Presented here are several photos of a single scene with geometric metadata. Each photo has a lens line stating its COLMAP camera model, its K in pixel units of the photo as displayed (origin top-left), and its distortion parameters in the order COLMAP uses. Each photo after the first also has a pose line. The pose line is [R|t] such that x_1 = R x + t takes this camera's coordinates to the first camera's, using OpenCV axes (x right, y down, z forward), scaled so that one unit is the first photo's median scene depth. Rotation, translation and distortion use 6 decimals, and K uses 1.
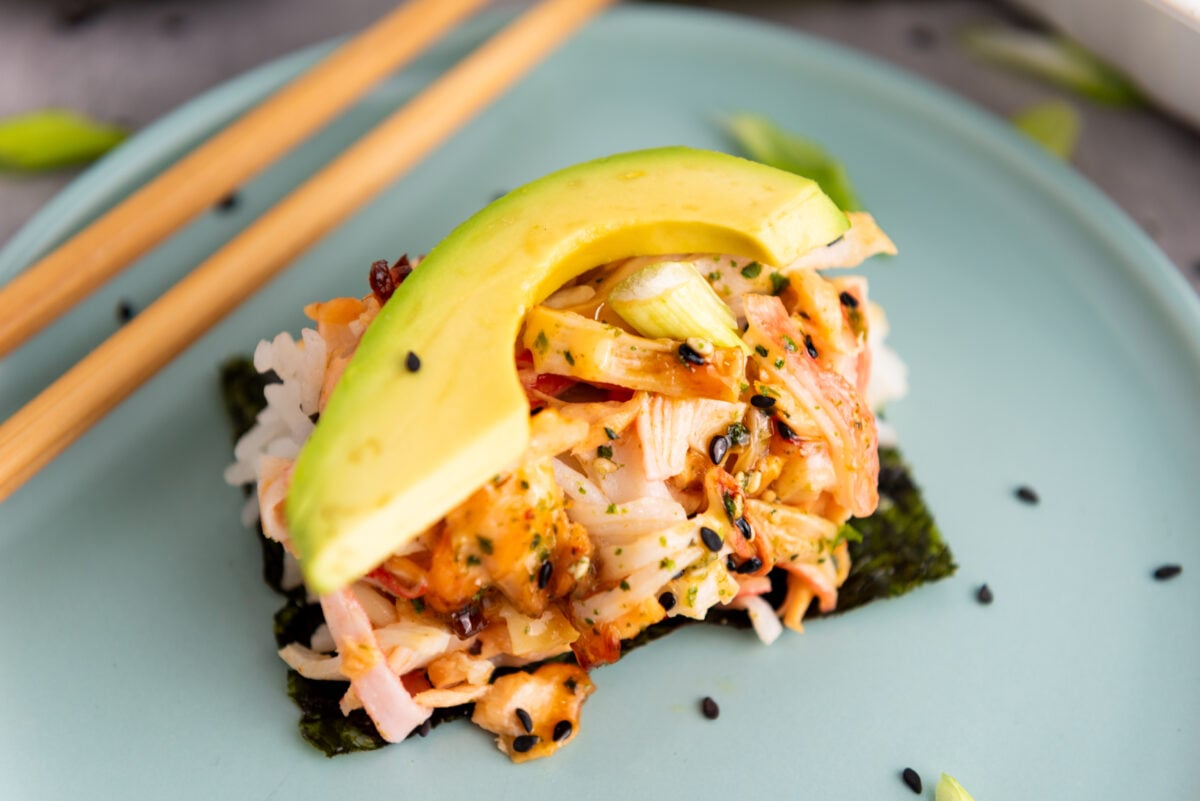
lens RADIAL K [[2334.1, 0, 604.7], [0, 2334.1, 399.2], [0, 0, 1]] dist [-0.034893, 0.000000]
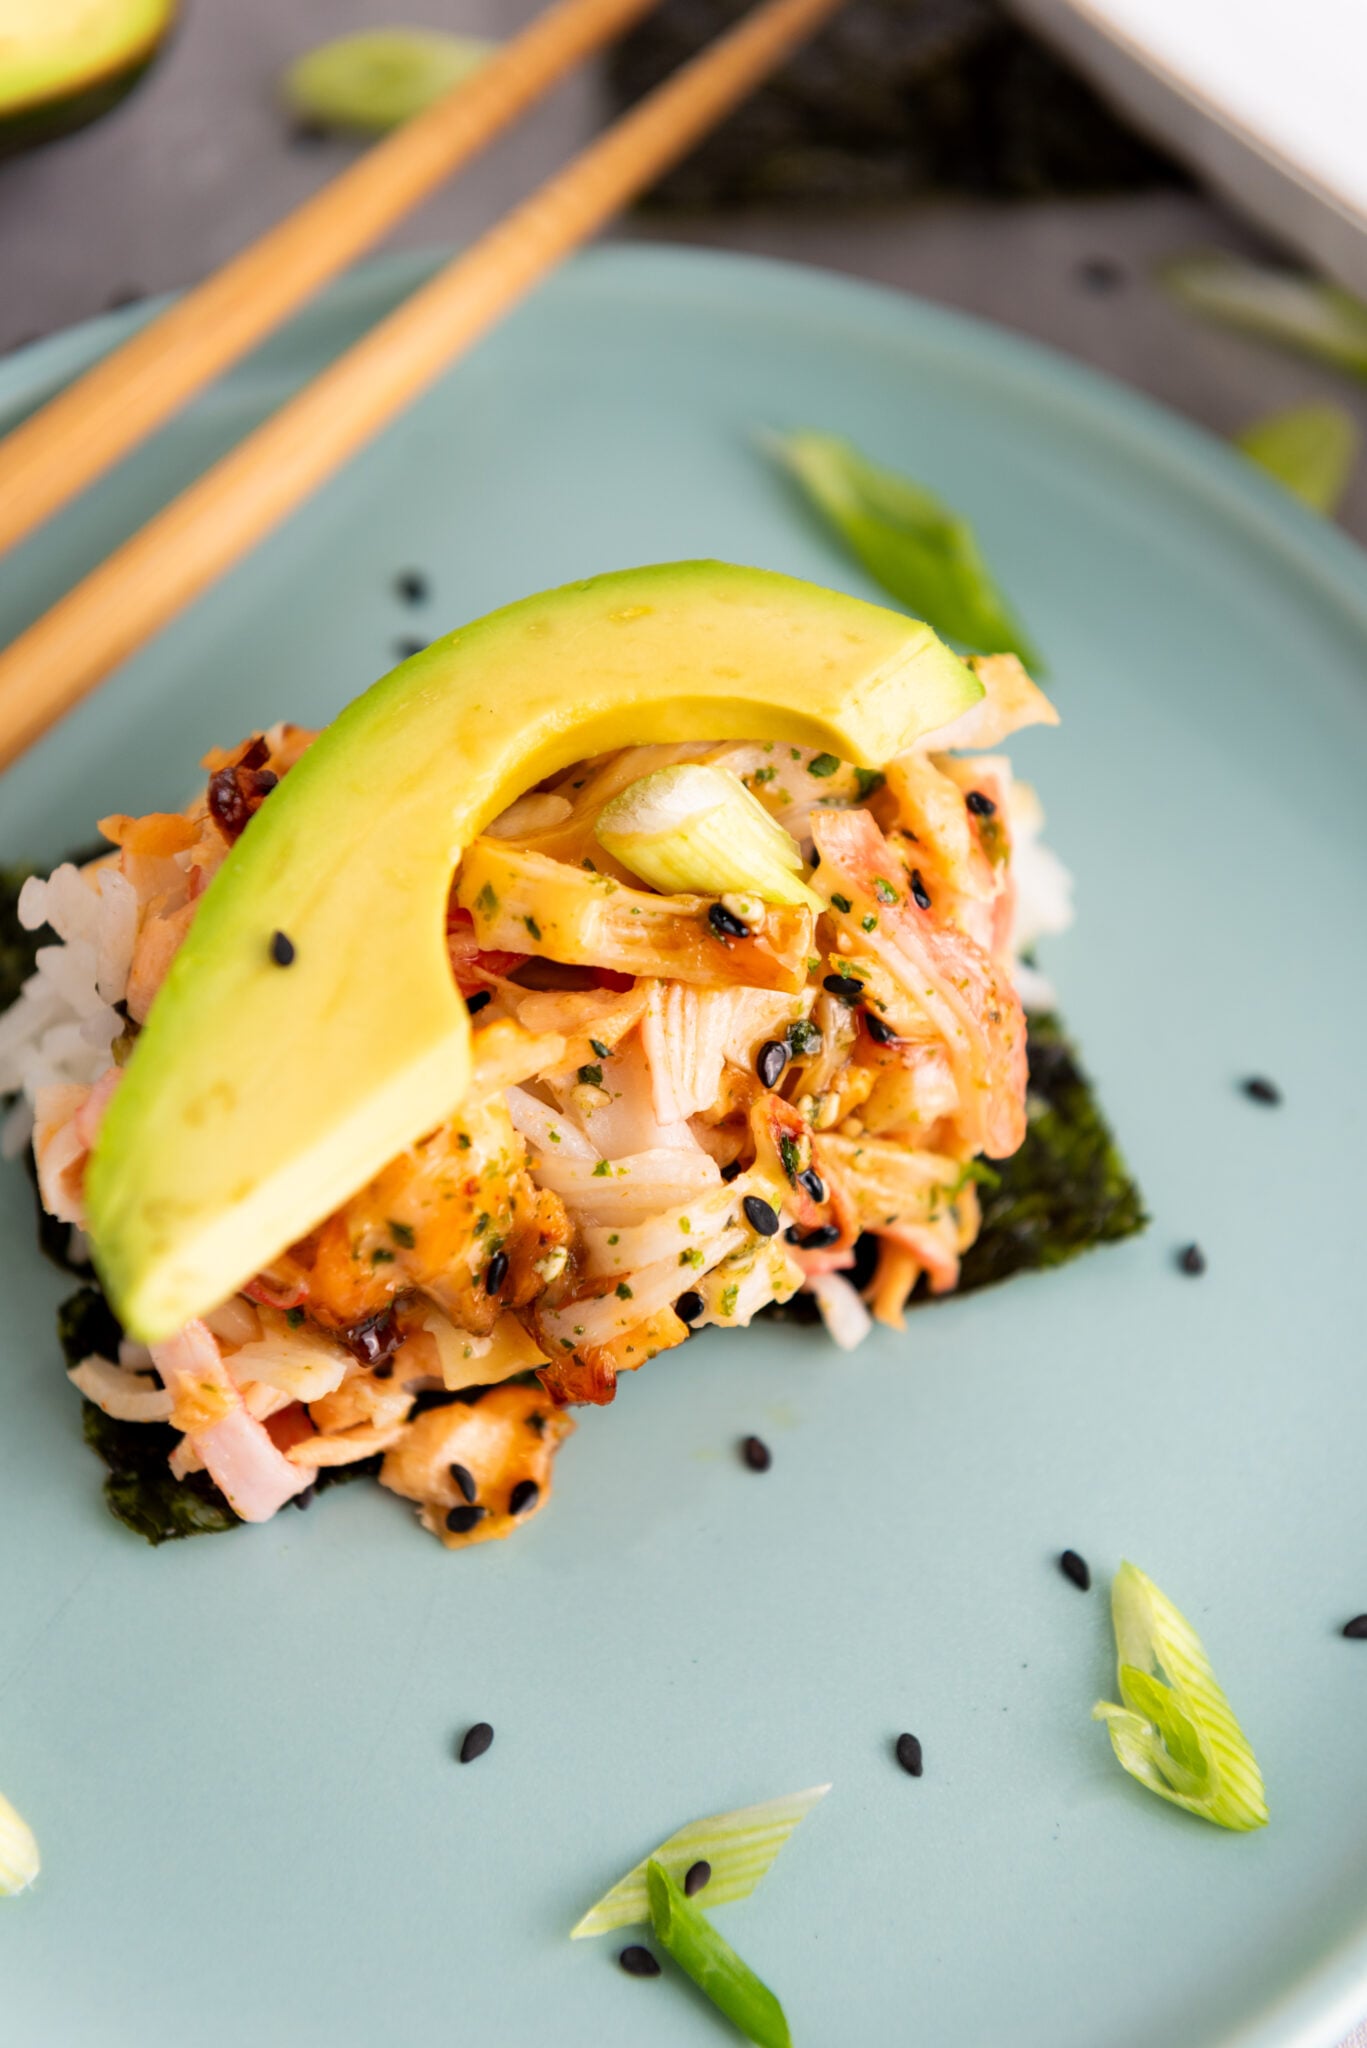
lens RADIAL K [[3983.5, 0, 676.3], [0, 3983.5, 1026.5], [0, 0, 1]] dist [-0.034893, 0.000000]
pose [[0.999426, -0.006319, 0.033275, -0.011999], [0.002202, 0.992486, 0.122342, -0.117319], [-0.033798, -0.122199, 0.991930, -0.054554]]
